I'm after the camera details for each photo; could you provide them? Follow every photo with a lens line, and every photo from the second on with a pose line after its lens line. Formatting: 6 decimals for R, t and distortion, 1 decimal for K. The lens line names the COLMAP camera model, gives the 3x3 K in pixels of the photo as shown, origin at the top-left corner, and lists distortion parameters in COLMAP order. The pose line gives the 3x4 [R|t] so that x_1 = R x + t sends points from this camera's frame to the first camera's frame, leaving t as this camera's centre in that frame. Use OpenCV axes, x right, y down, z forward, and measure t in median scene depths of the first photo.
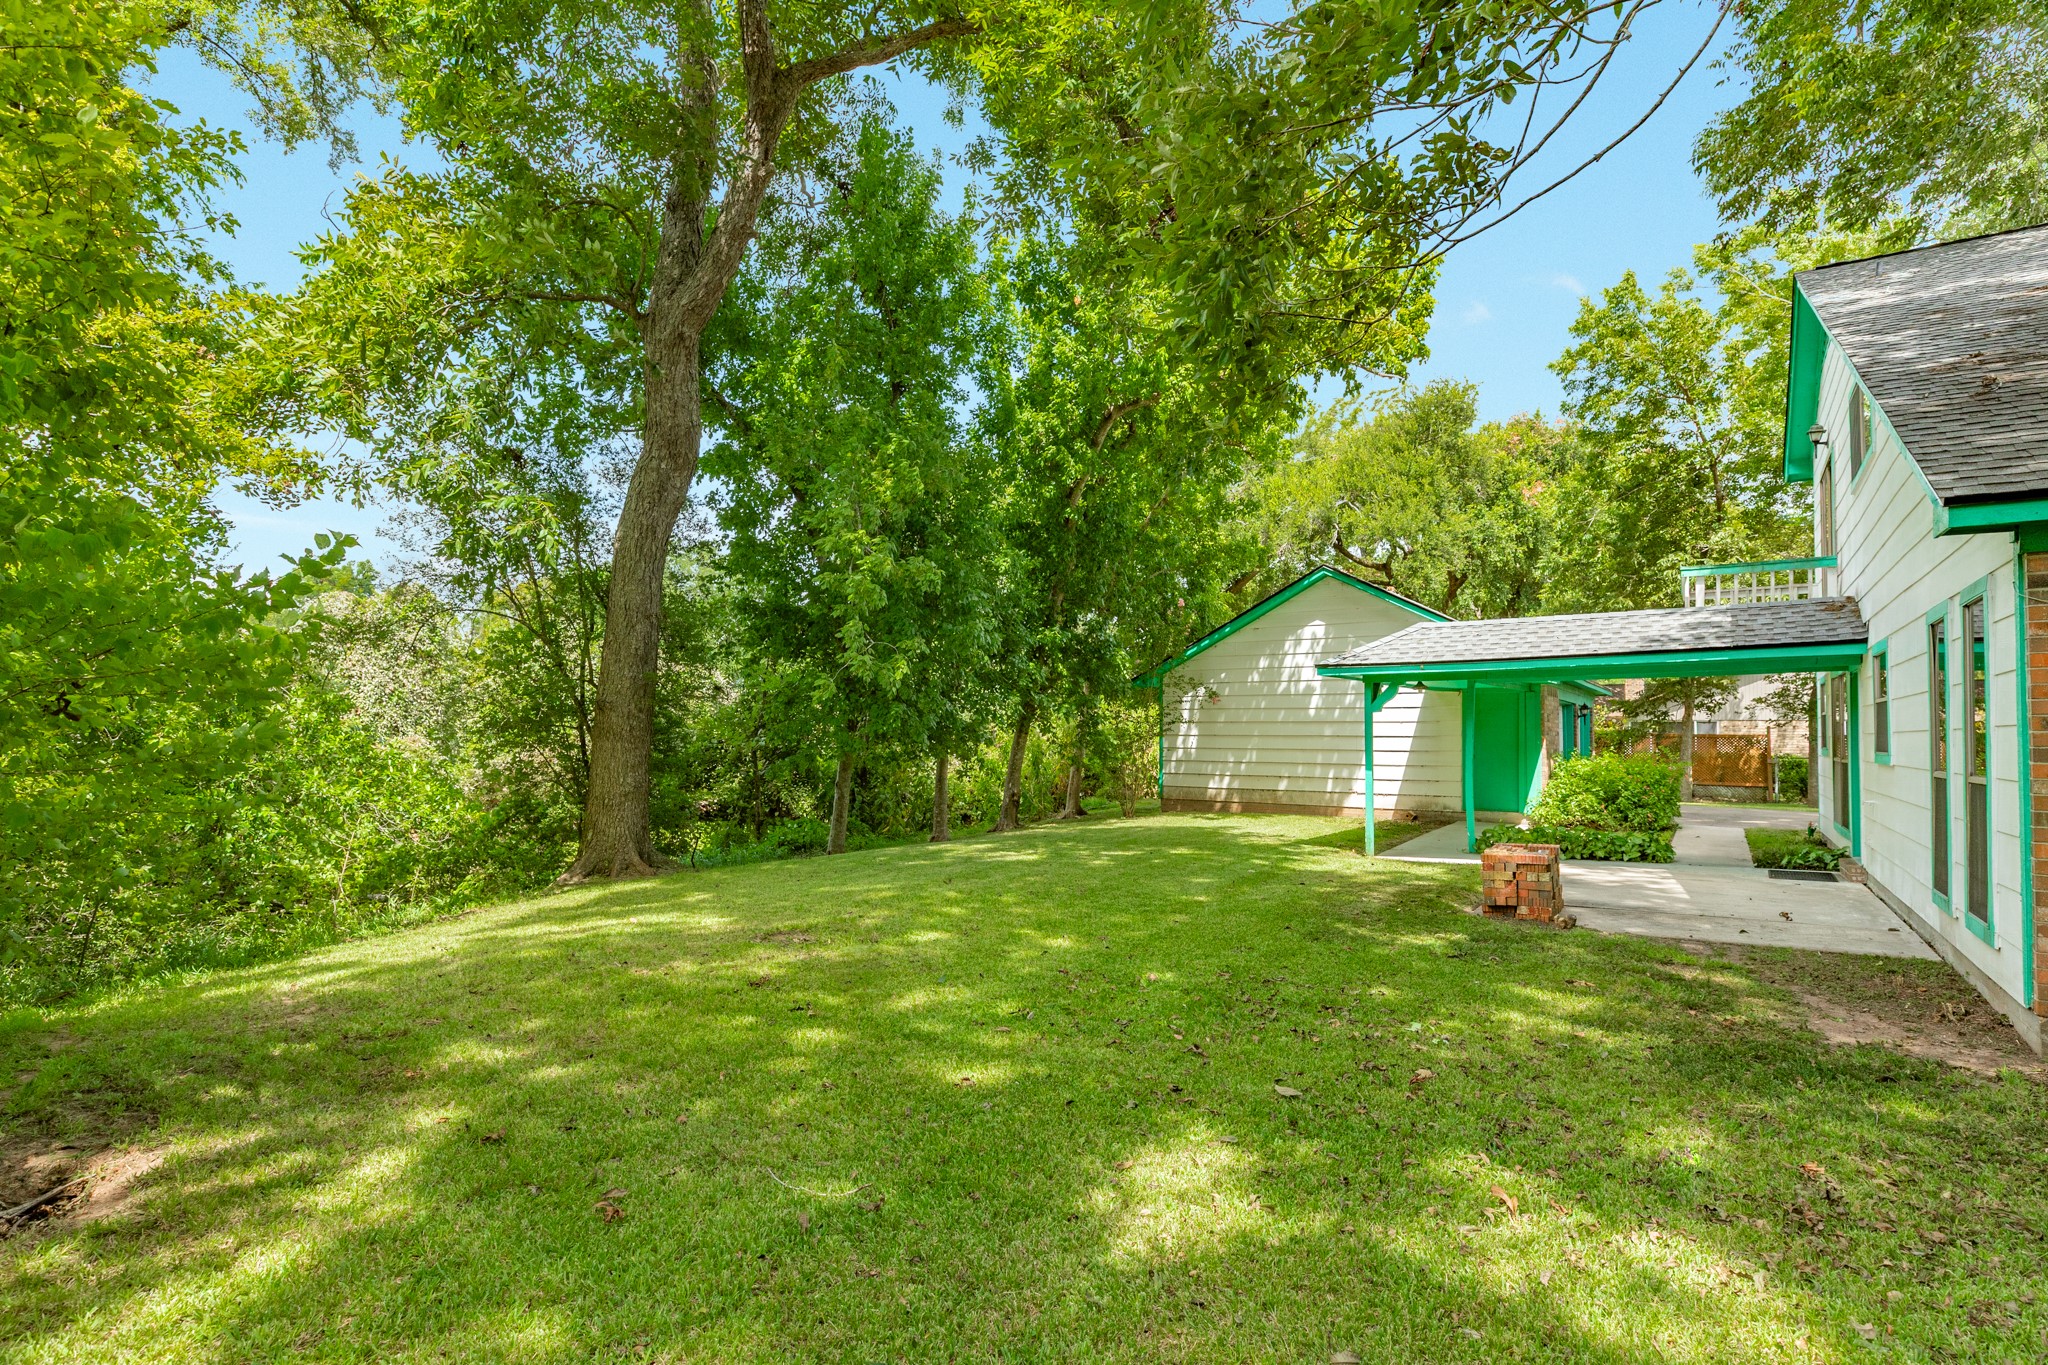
lens RADIAL K [[1025.6, 0, 1024.6], [0, 1025.6, 688.2], [0, 0, 1]] dist [-0.005470, 0.000433]
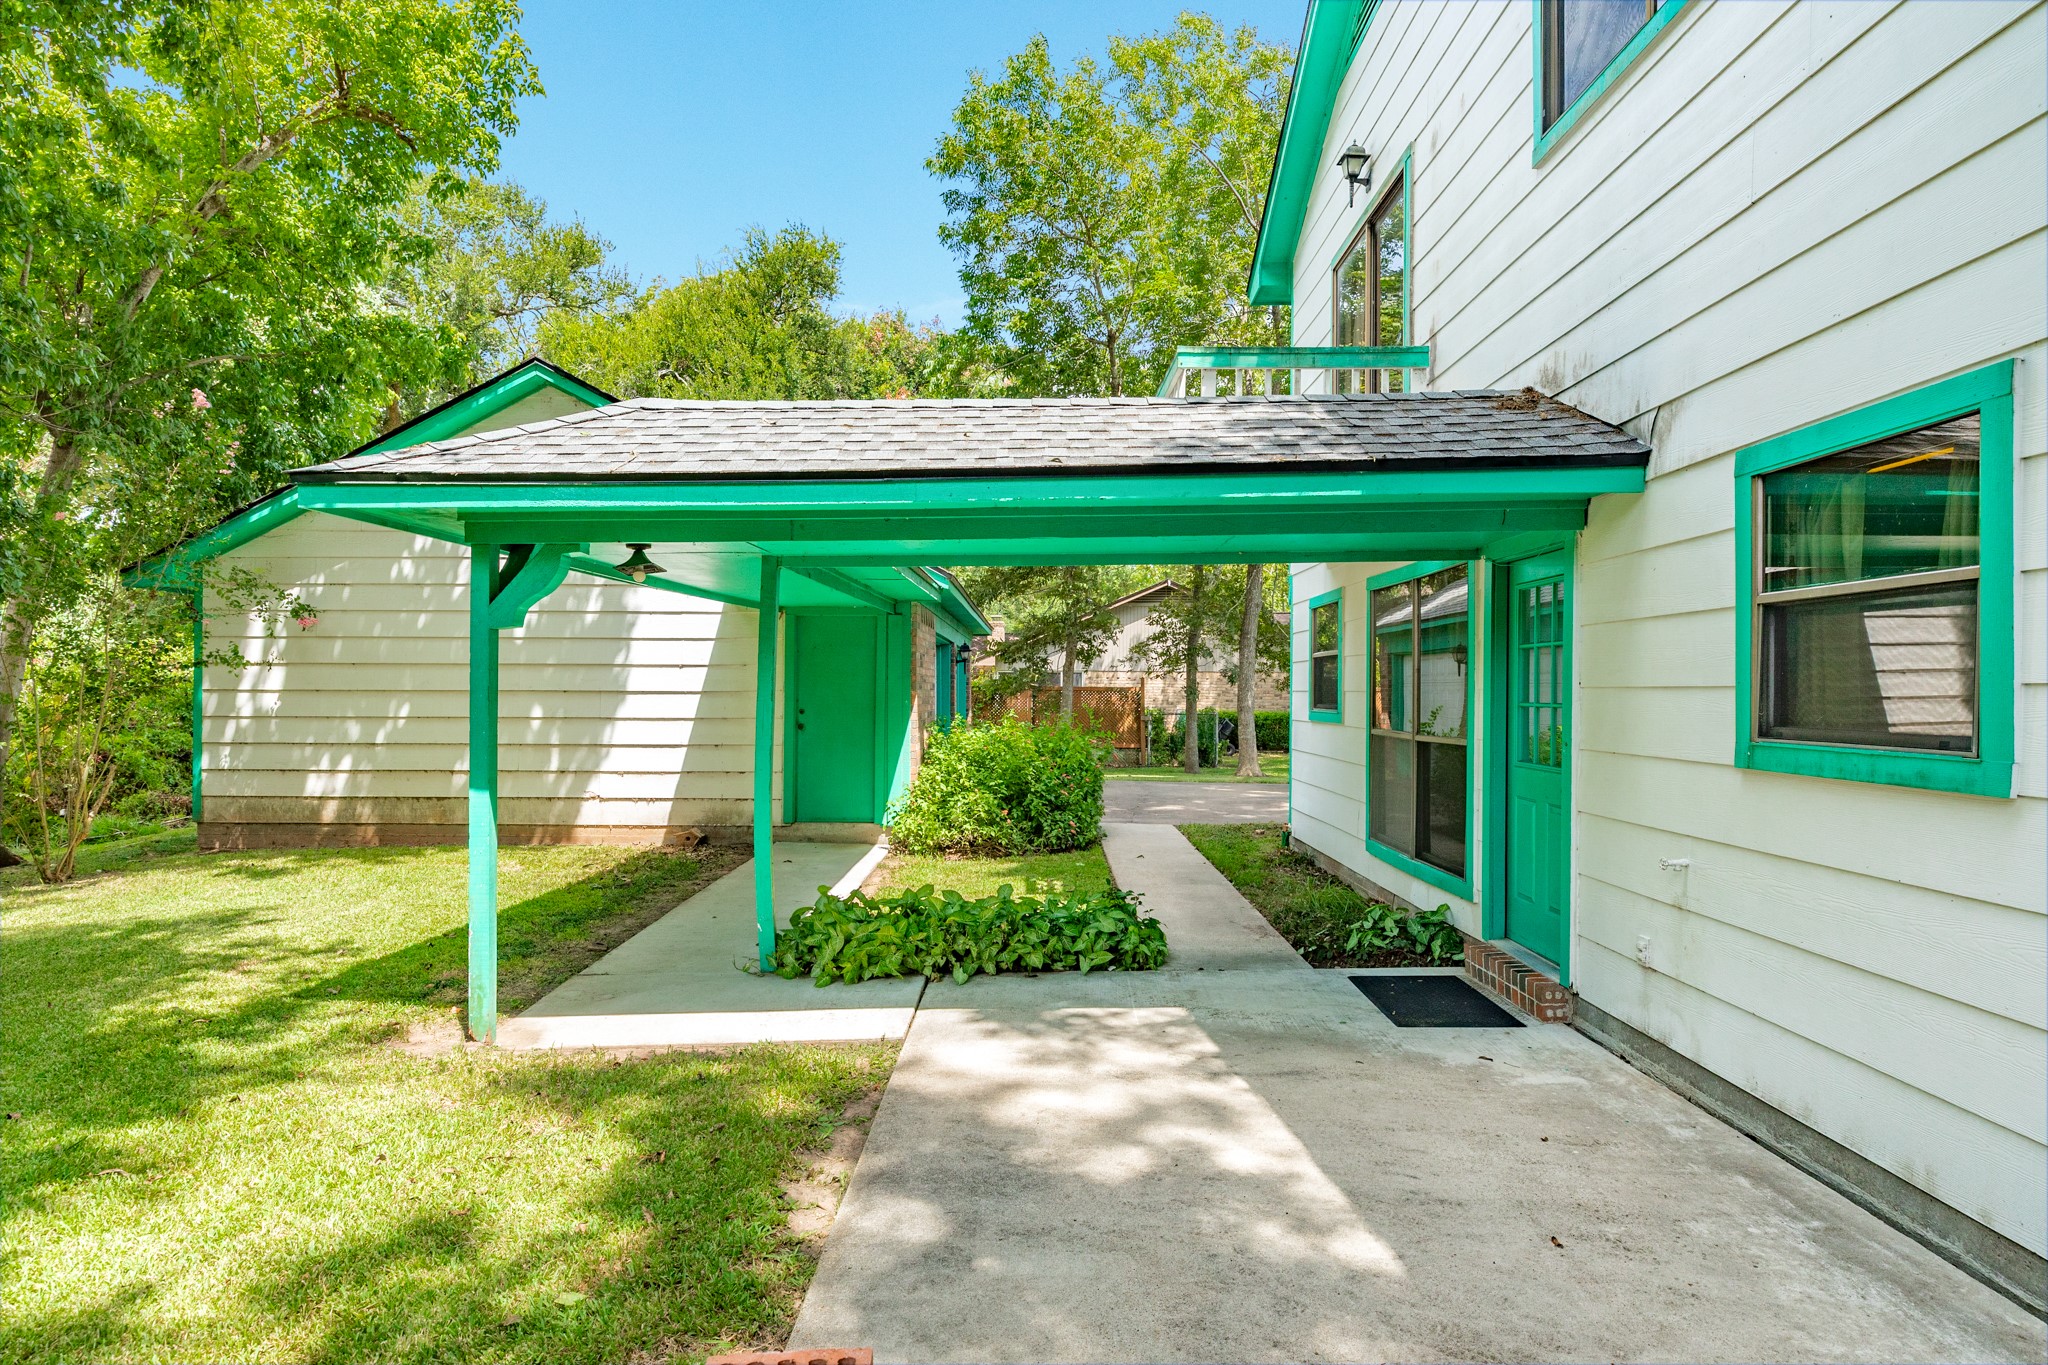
lens RADIAL K [[1137.4, 0, 1016.4], [0, 1137.4, 676.9], [0, 0, 1]] dist [0.003041, 0.001048]
pose [[0.842842, 0.003110, 0.538152, 0.161952], [-0.022247, 0.999330, 0.029068, 0.014873], [-0.537701, -0.036472, 0.842347, 0.330679]]
